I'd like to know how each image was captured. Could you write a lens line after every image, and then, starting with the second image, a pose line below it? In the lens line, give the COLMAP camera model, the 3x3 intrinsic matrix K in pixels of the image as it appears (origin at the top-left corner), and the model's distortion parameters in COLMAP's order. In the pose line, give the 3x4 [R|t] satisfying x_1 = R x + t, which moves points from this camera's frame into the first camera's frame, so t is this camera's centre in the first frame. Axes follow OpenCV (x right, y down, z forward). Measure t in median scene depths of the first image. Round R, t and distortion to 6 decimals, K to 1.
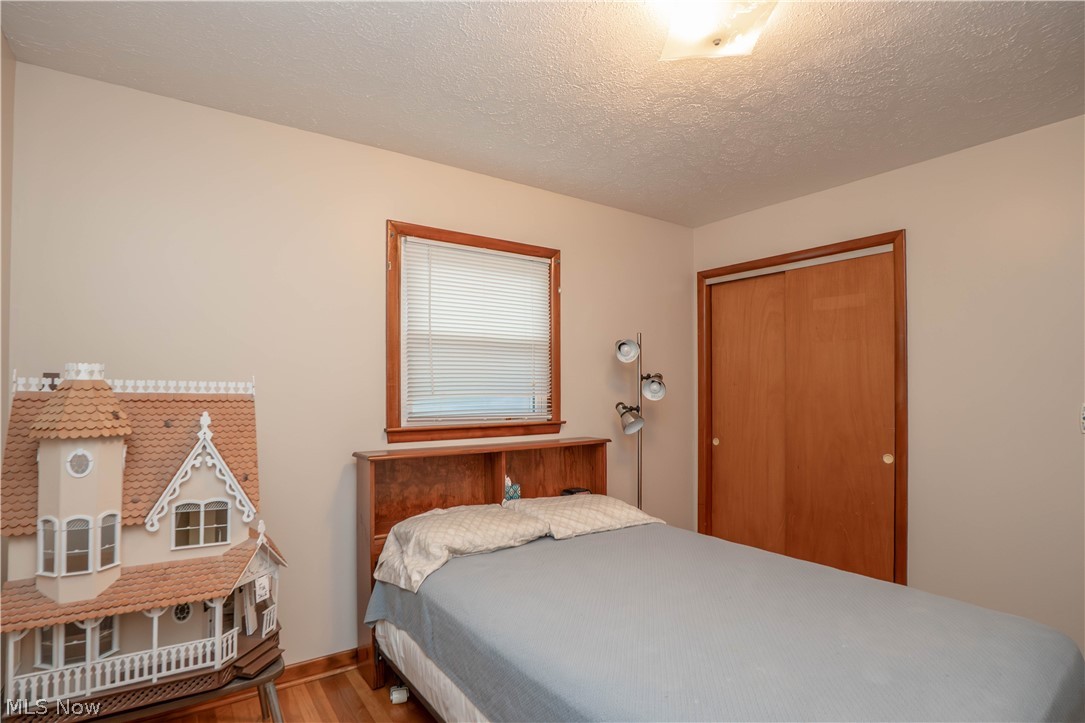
lens RADIAL K [[533.8, 0, 542.7], [0, 533.8, 367.3], [0, 0, 1]] dist [-0.024498, 0.000181]
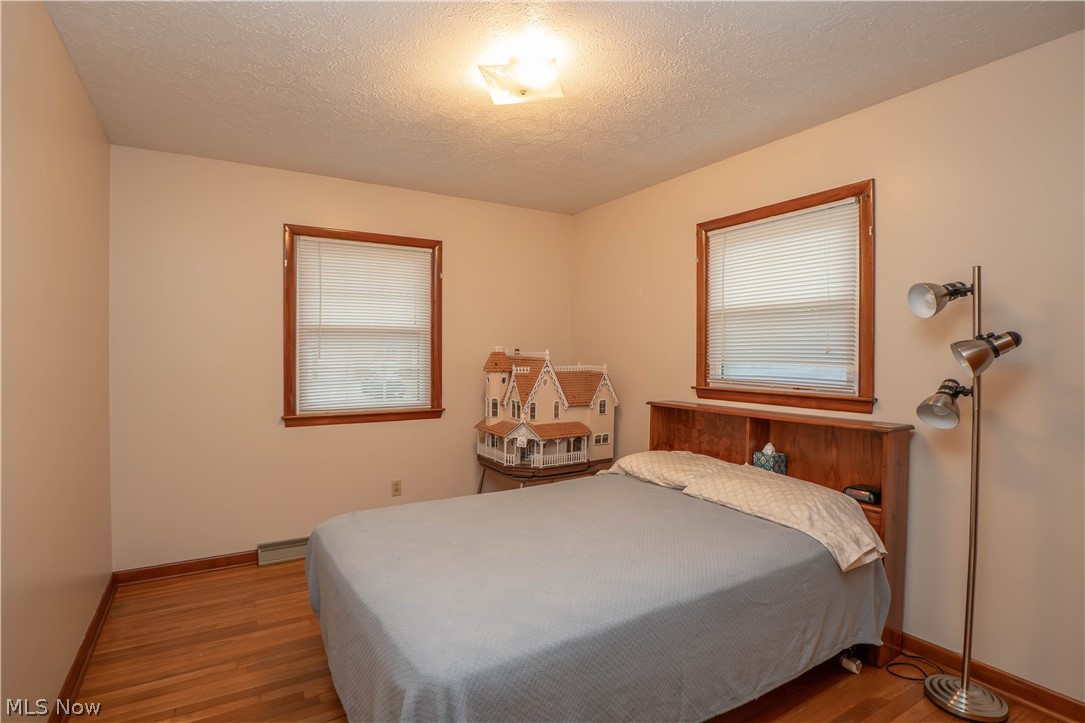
lens RADIAL K [[546.7, 0, 522.6], [0, 546.7, 320.7], [0, 0, 1]] dist [-0.023774, 0.001525]
pose [[-0.068586, -0.056975, -0.996017, 1.056393], [0.036451, 0.997558, -0.059573, 0.019471], [0.996979, -0.040391, -0.066342, 0.670616]]
